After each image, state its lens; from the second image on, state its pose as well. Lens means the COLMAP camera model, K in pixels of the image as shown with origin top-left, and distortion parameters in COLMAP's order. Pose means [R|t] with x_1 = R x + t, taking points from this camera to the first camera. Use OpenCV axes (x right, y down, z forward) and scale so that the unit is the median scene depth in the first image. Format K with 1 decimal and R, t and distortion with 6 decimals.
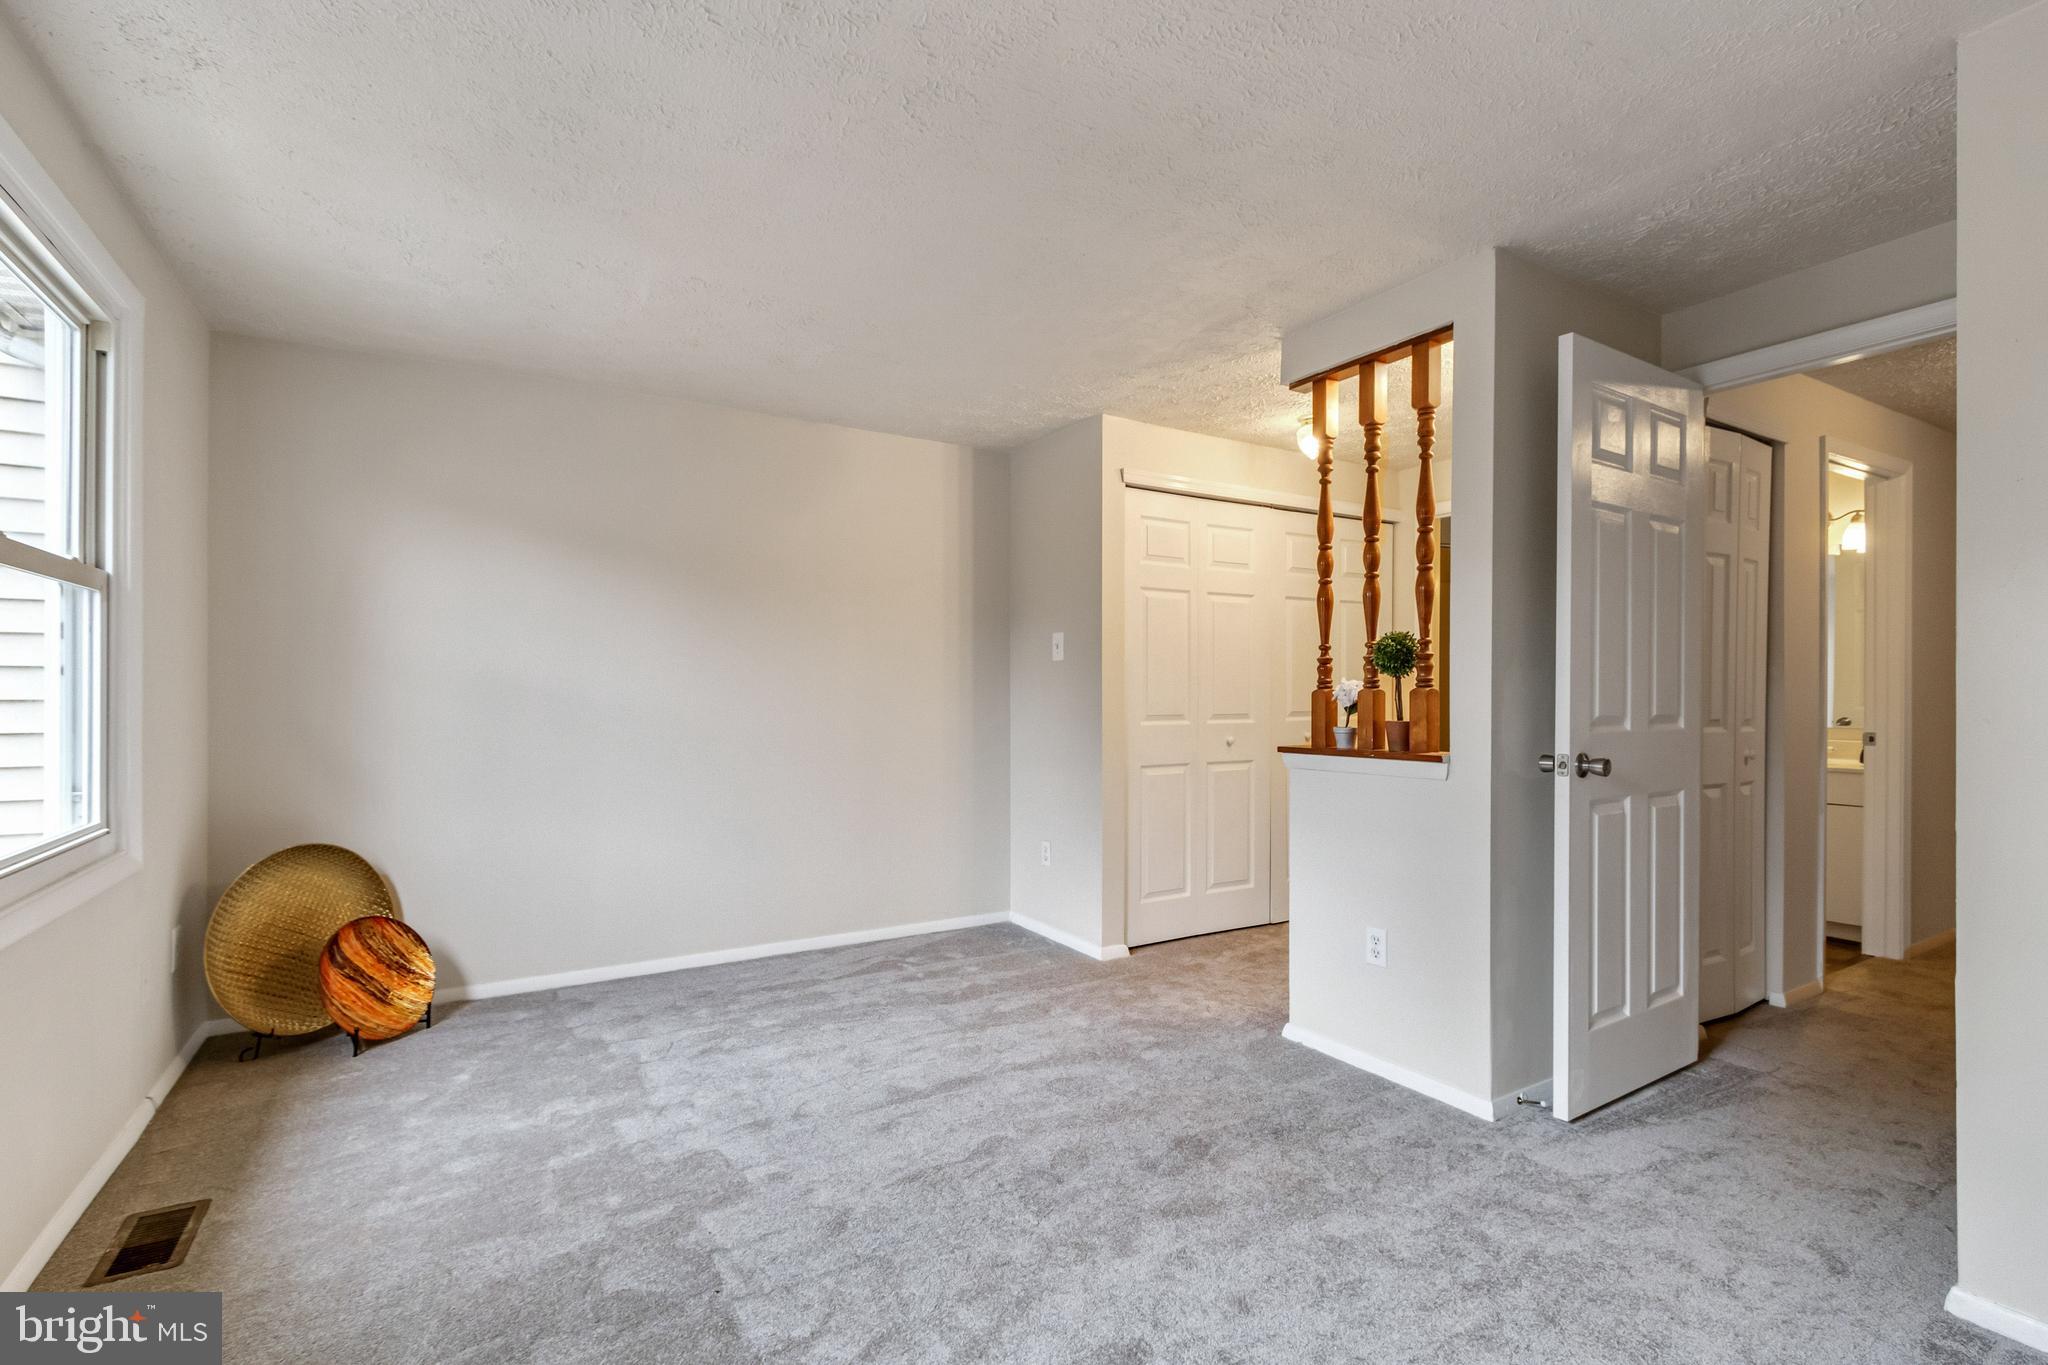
lens RADIAL K [[962.1, 0, 1000.8], [0, 962.1, 695.6], [0, 0, 1]] dist [0.001078, -0.000776]
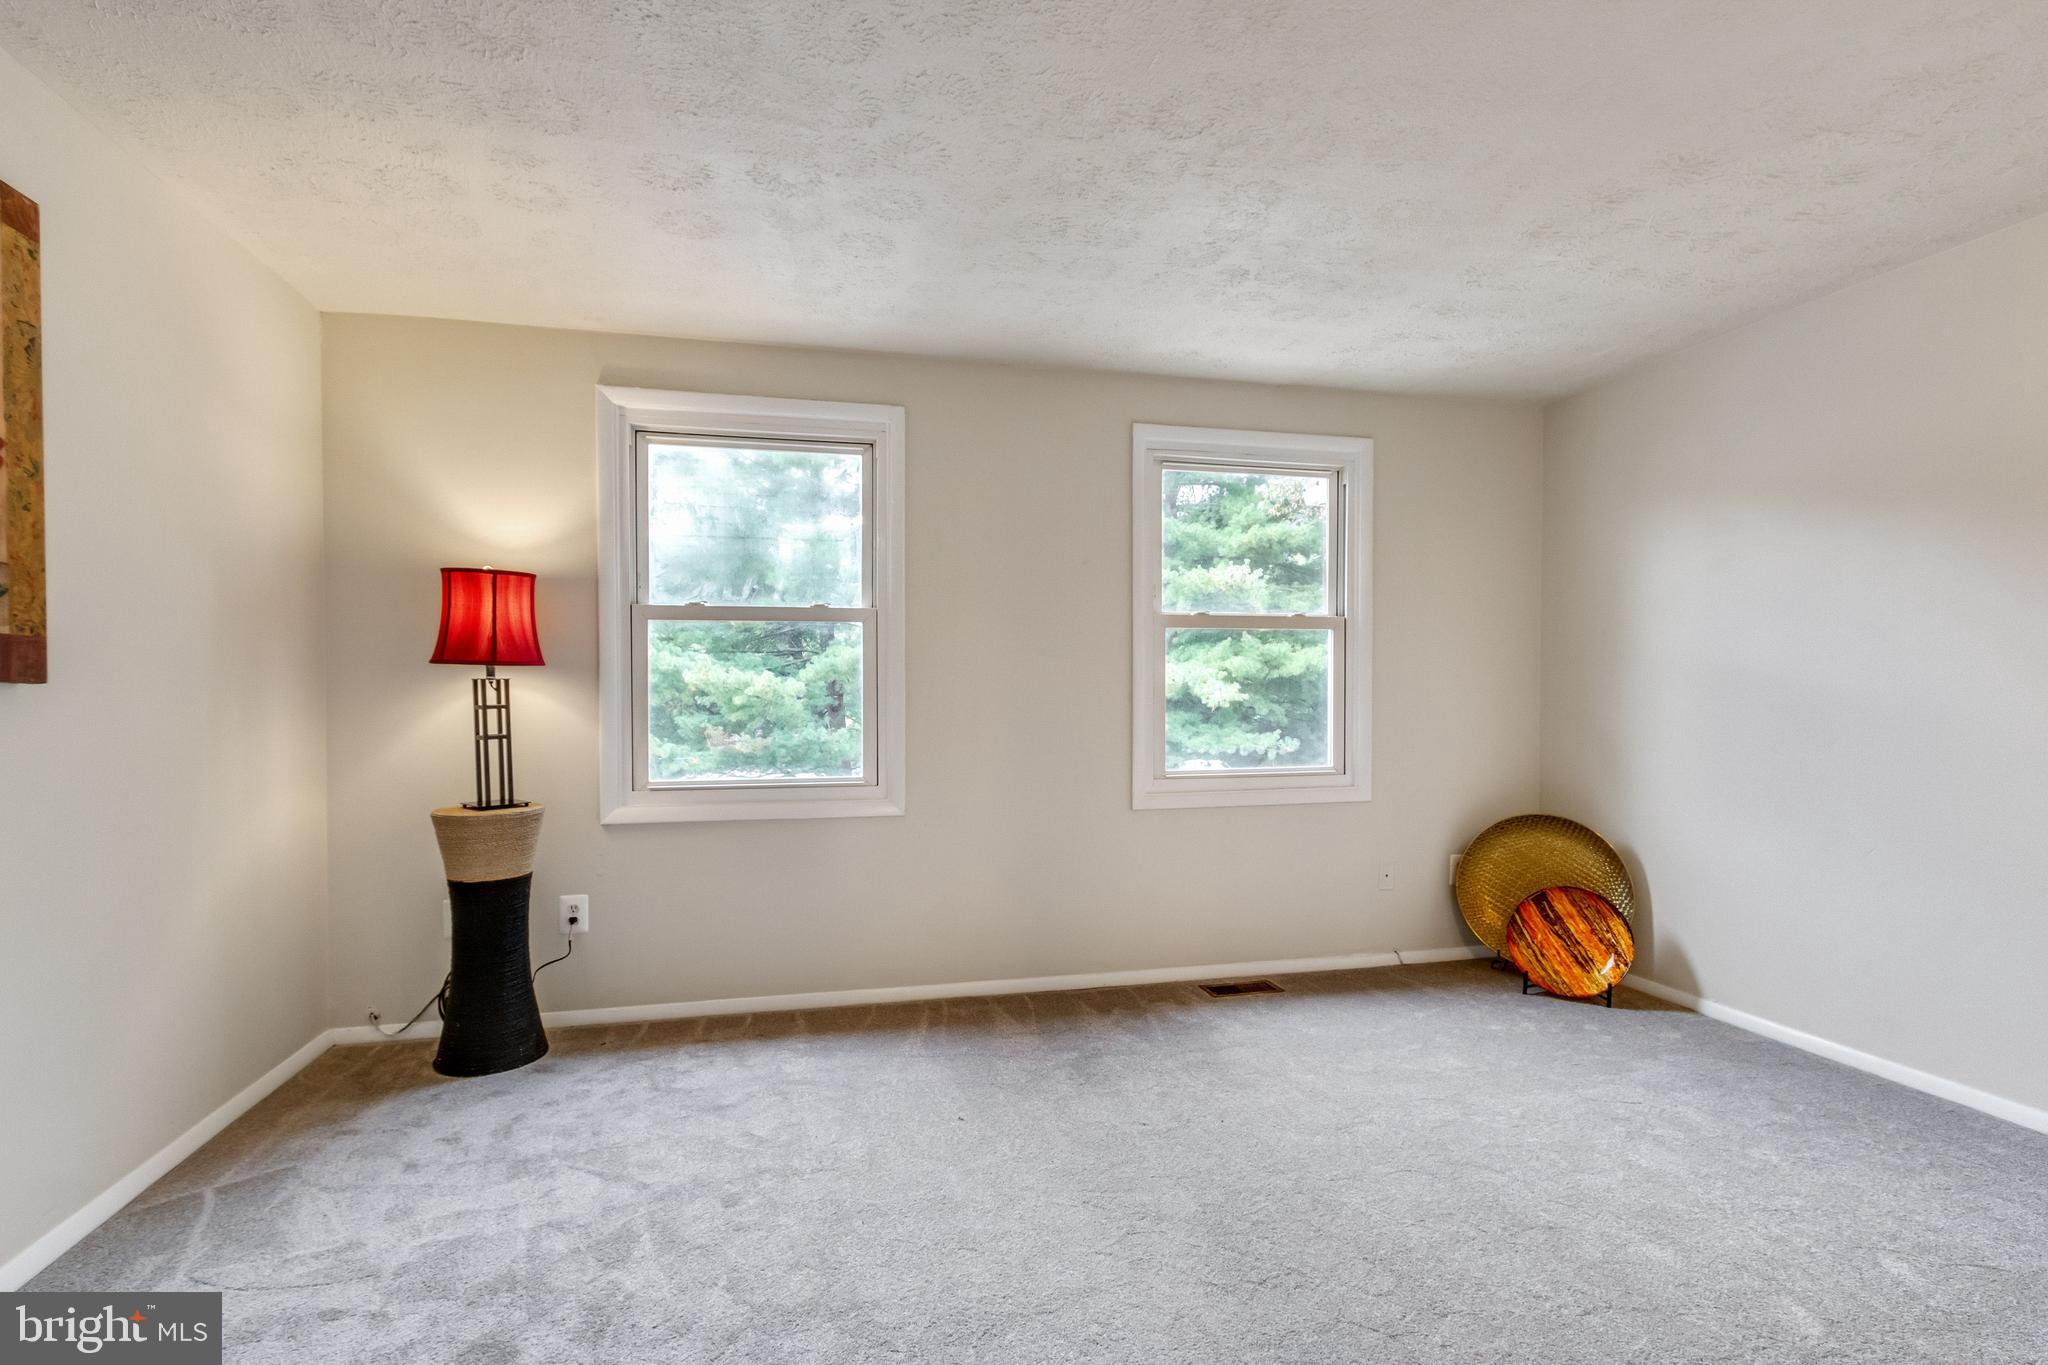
lens RADIAL K [[938.5, 0, 1004.6], [0, 938.5, 701.4], [0, 0, 1]] dist [0.007497, 0.000009]
pose [[-0.307218, 0.009032, -0.951596, 0.598996], [-0.004027, 0.999934, 0.010791, 0.002363], [0.951631, 0.007148, -0.307161, 0.702216]]
